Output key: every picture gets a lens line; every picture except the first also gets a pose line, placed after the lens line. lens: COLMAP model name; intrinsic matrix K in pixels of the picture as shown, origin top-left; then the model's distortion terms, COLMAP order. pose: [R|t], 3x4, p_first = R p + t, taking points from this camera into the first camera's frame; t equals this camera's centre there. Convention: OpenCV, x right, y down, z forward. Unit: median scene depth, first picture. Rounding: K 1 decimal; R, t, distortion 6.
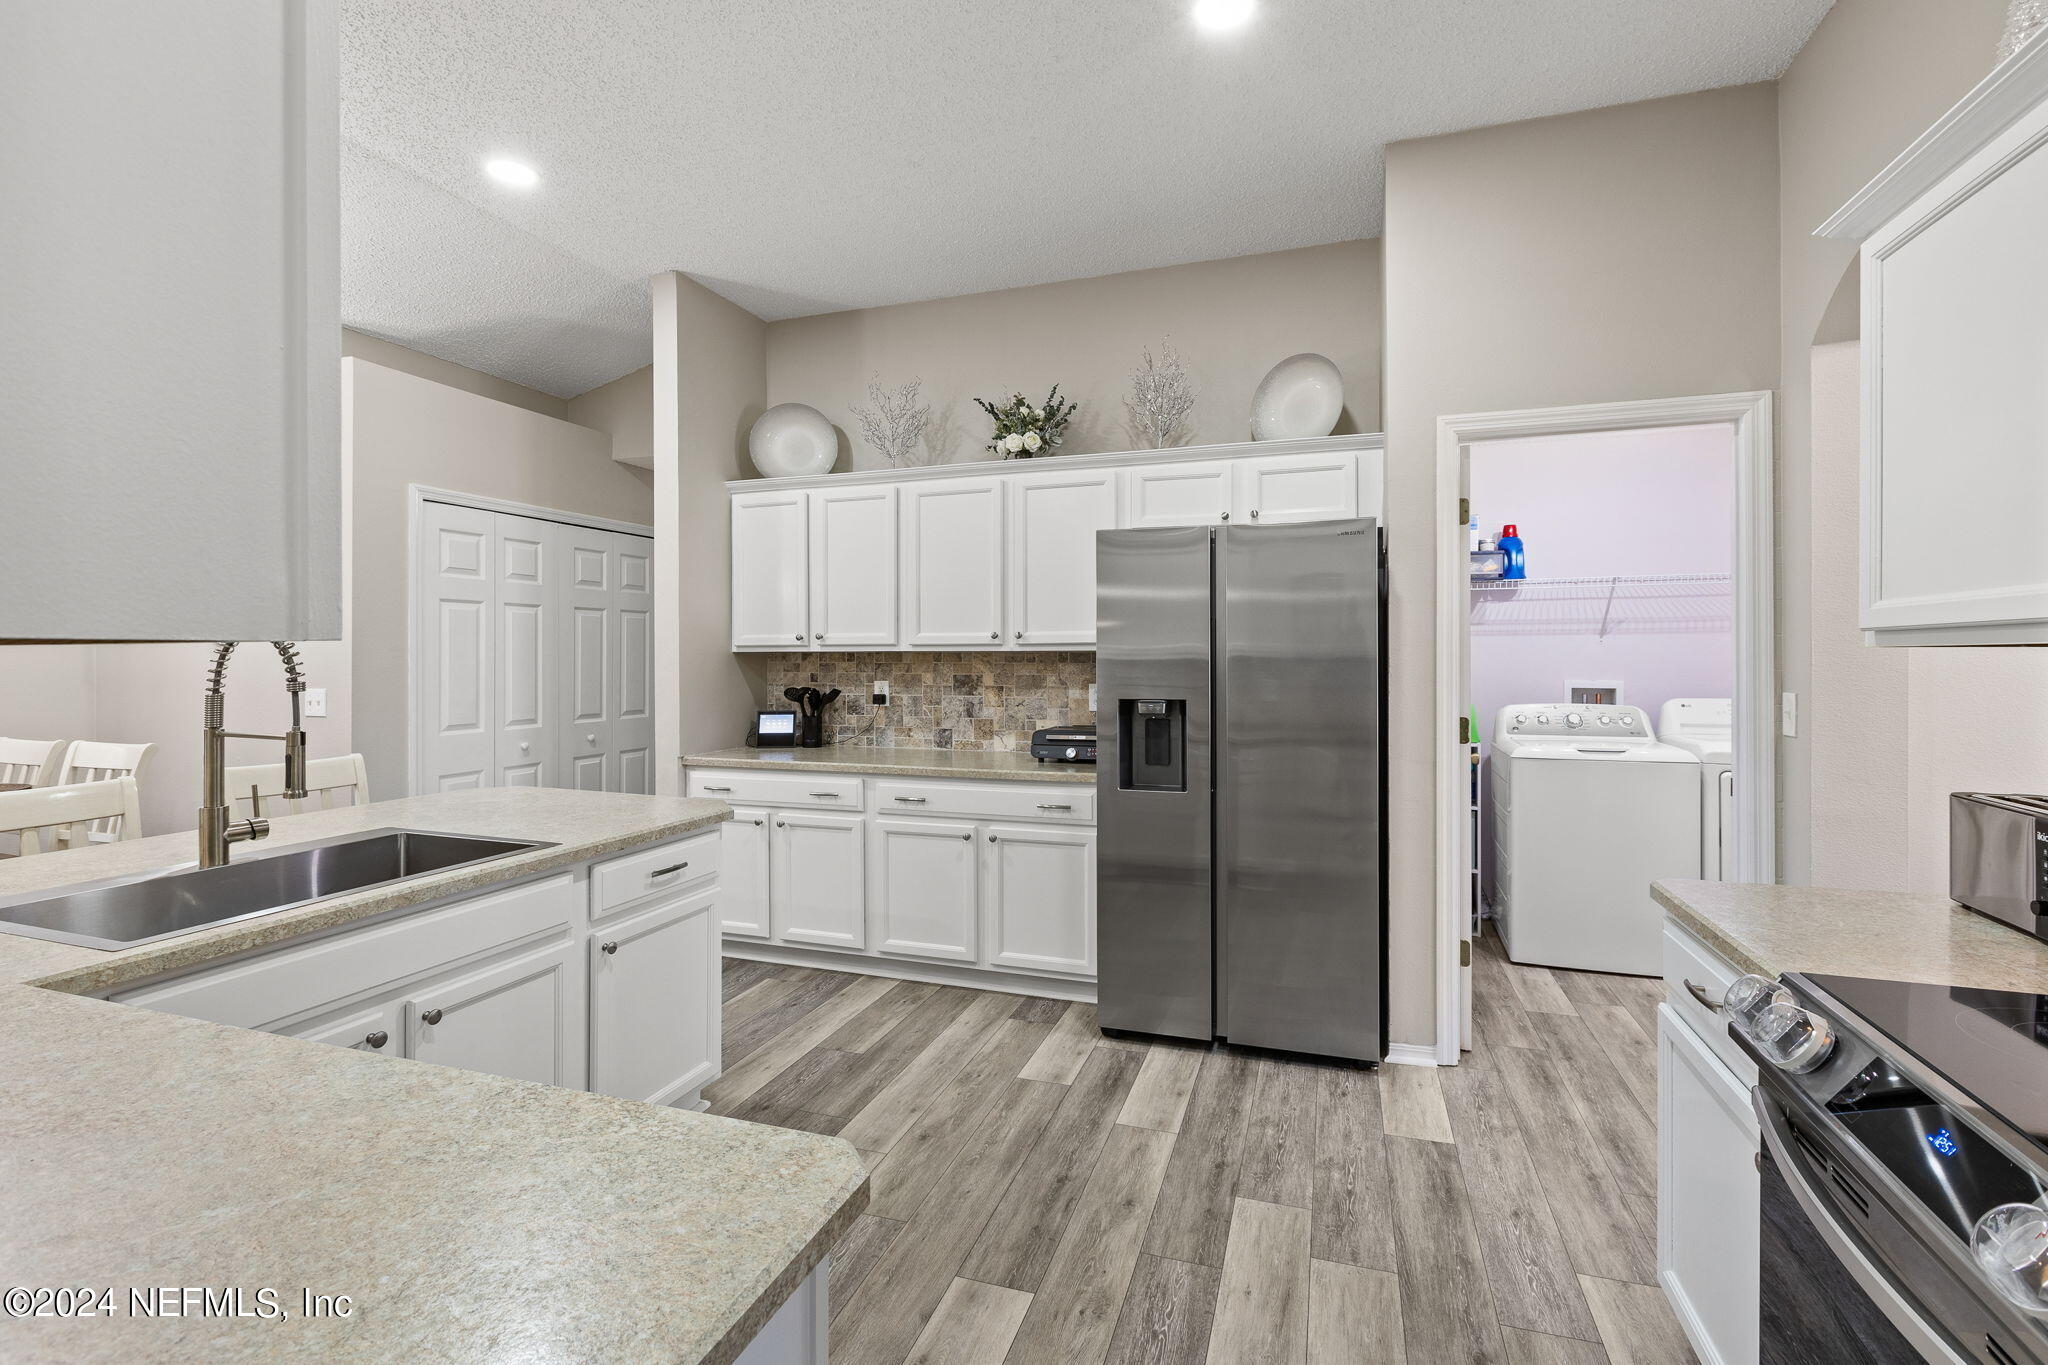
lens RADIAL K [[986.7, 0, 1024.2], [0, 986.7, 659.8], [0, 0, 1]] dist [0.002061, 0.000284]
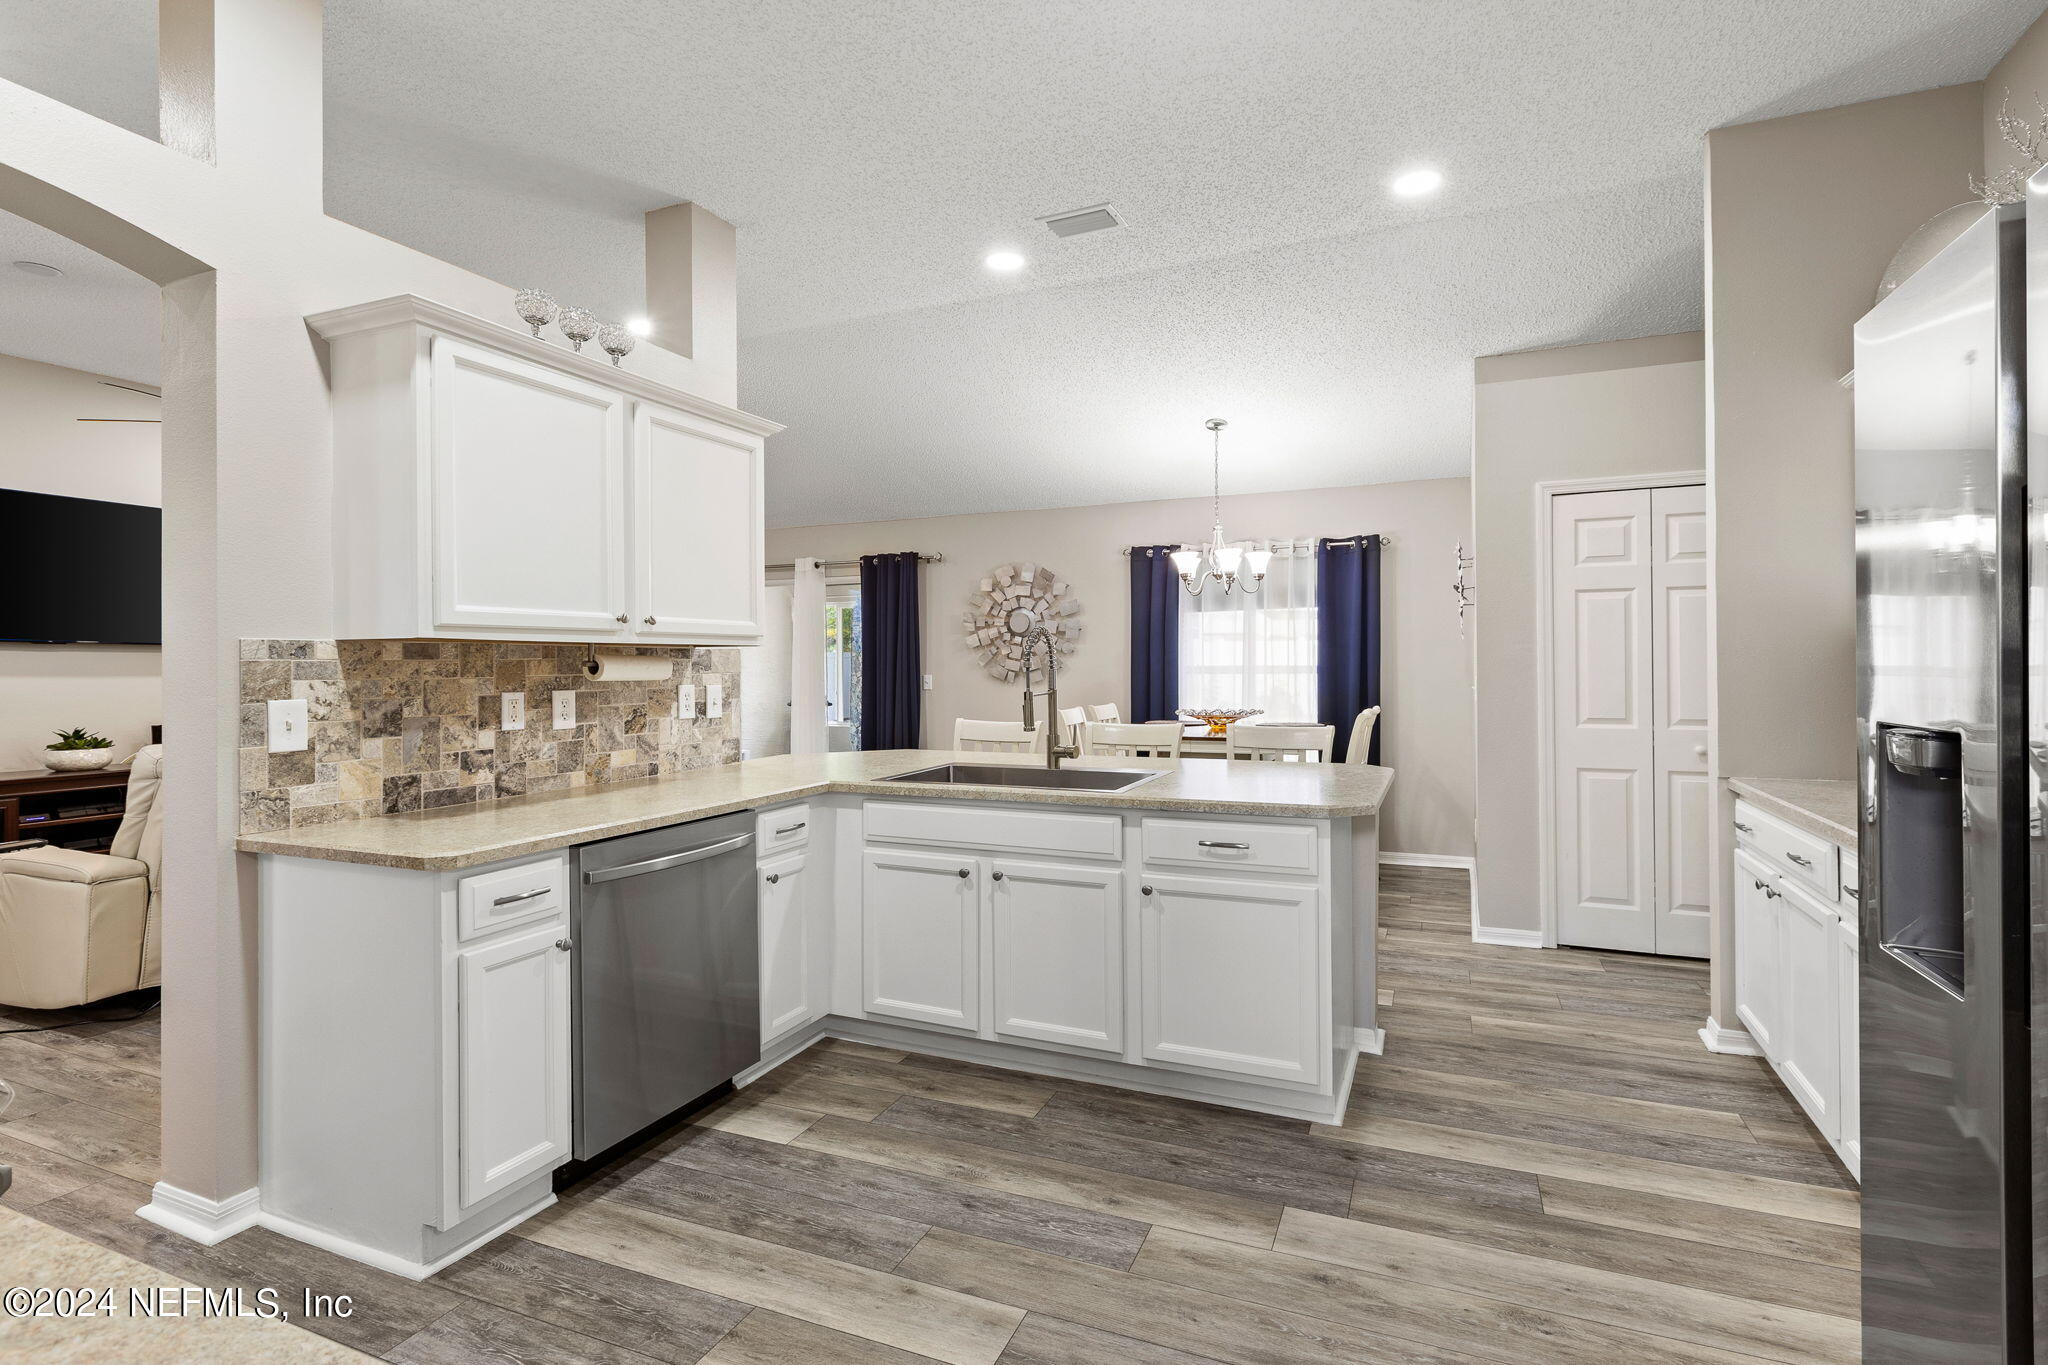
lens RADIAL K [[931.1, 0, 1029.7], [0, 931.1, 665.5], [0, 0, 1]] dist [-0.000144, 0.000406]
pose [[-0.084728, 0.002287, -0.996401, 0.631670], [0.000617, 0.999997, 0.002242, 0.019118], [0.996404, -0.000425, -0.084729, 0.859856]]
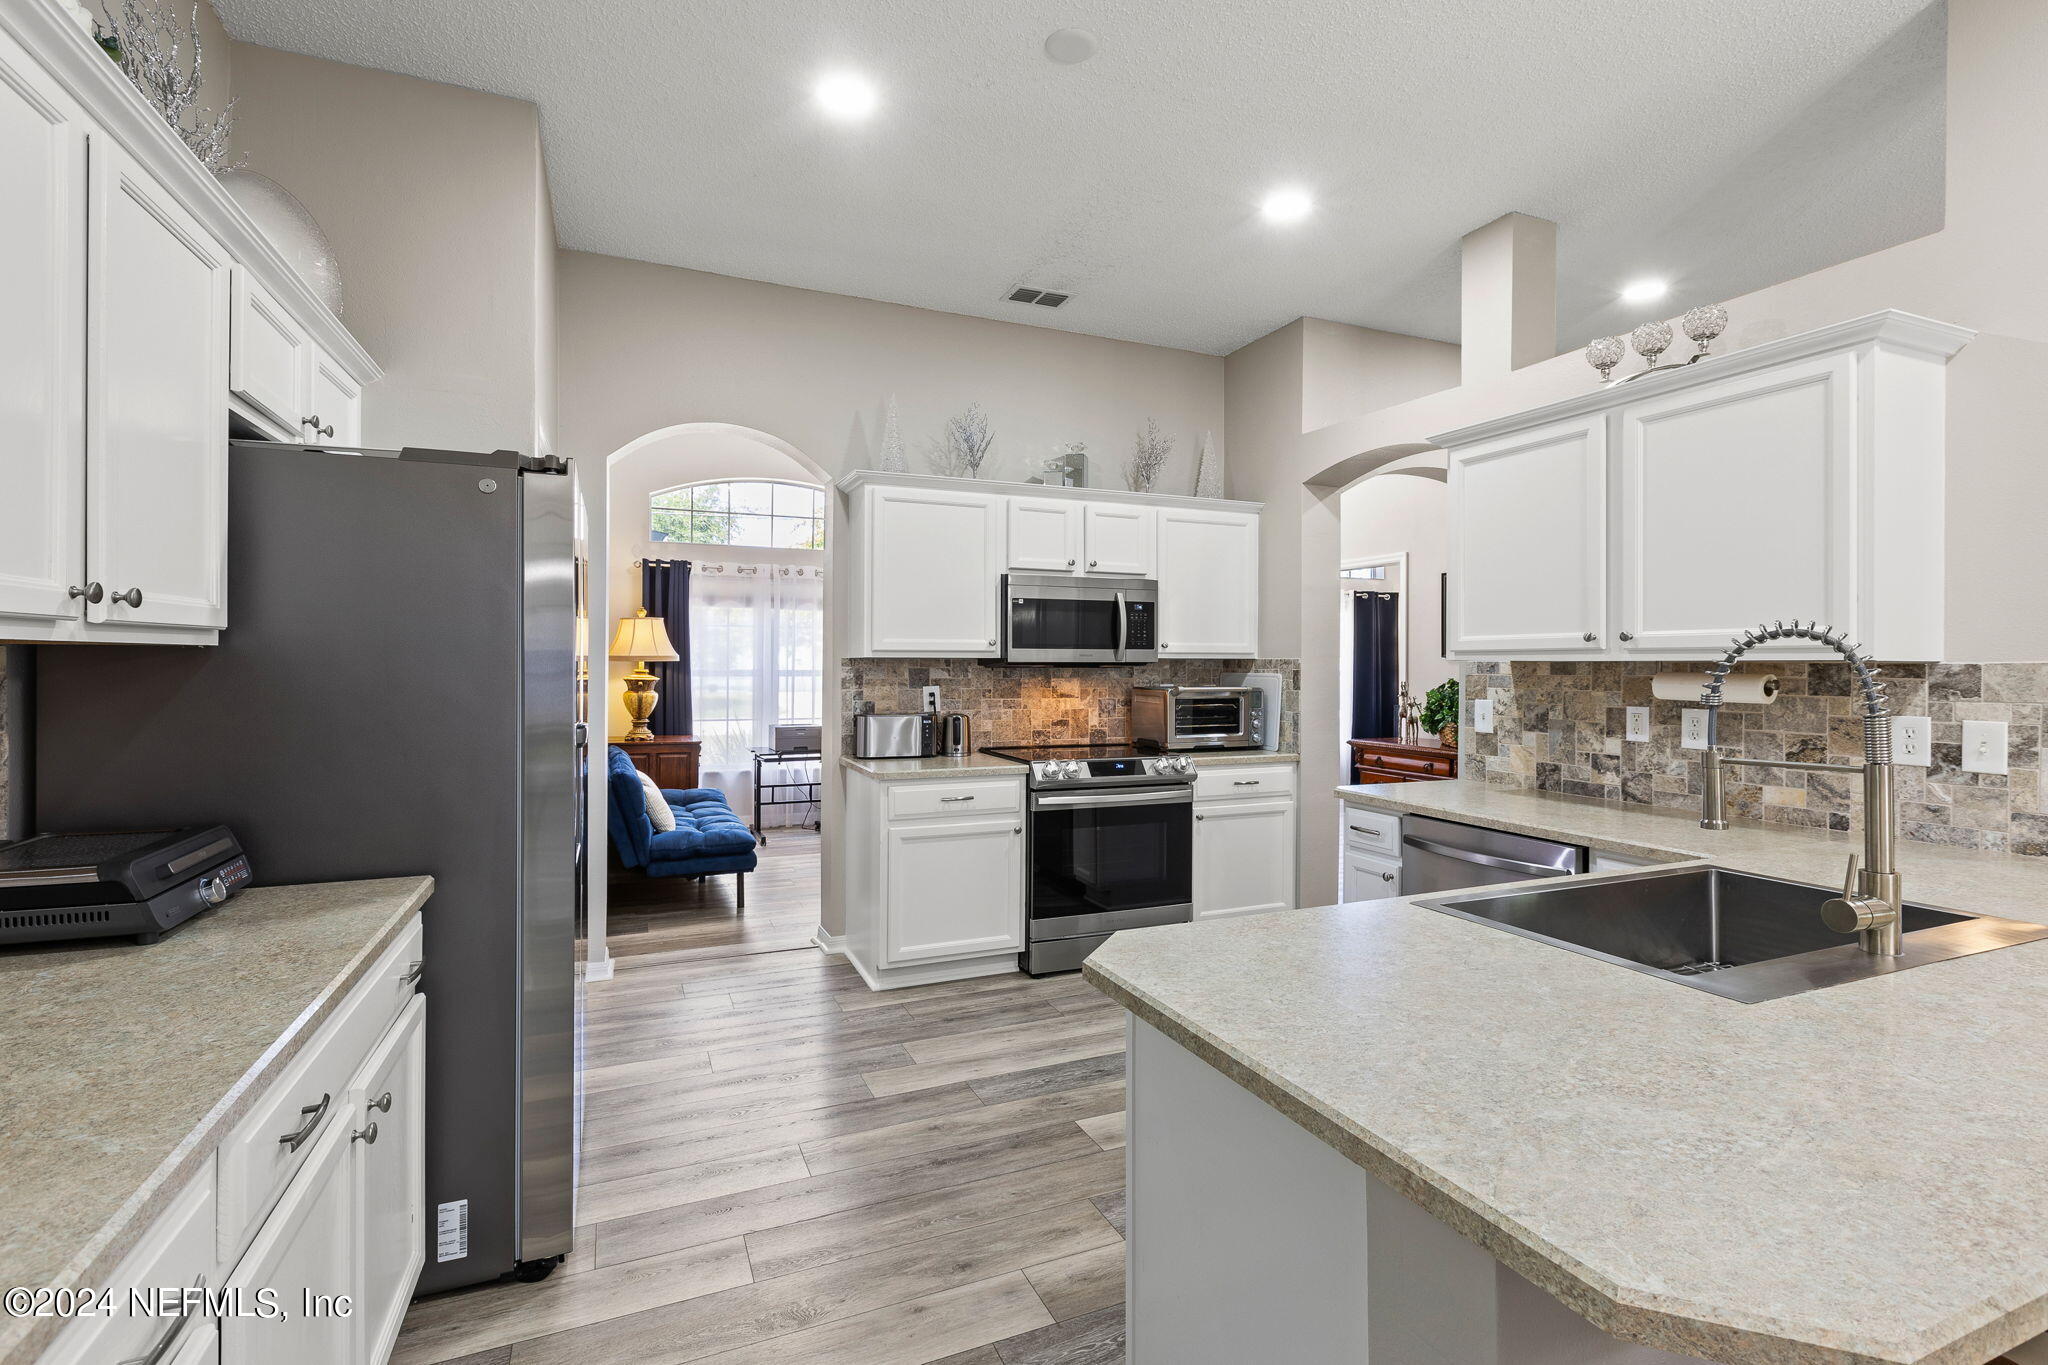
lens RADIAL K [[931.1, 0, 1029.7], [0, 931.1, 665.5], [0, 0, 1]] dist [-0.000144, 0.000406]
pose [[-0.683323, -0.004808, 0.730100, -0.699392], [-0.000568, 0.999982, 0.006053, -0.005090], [-0.730116, 0.003722, -0.683313, 1.507523]]
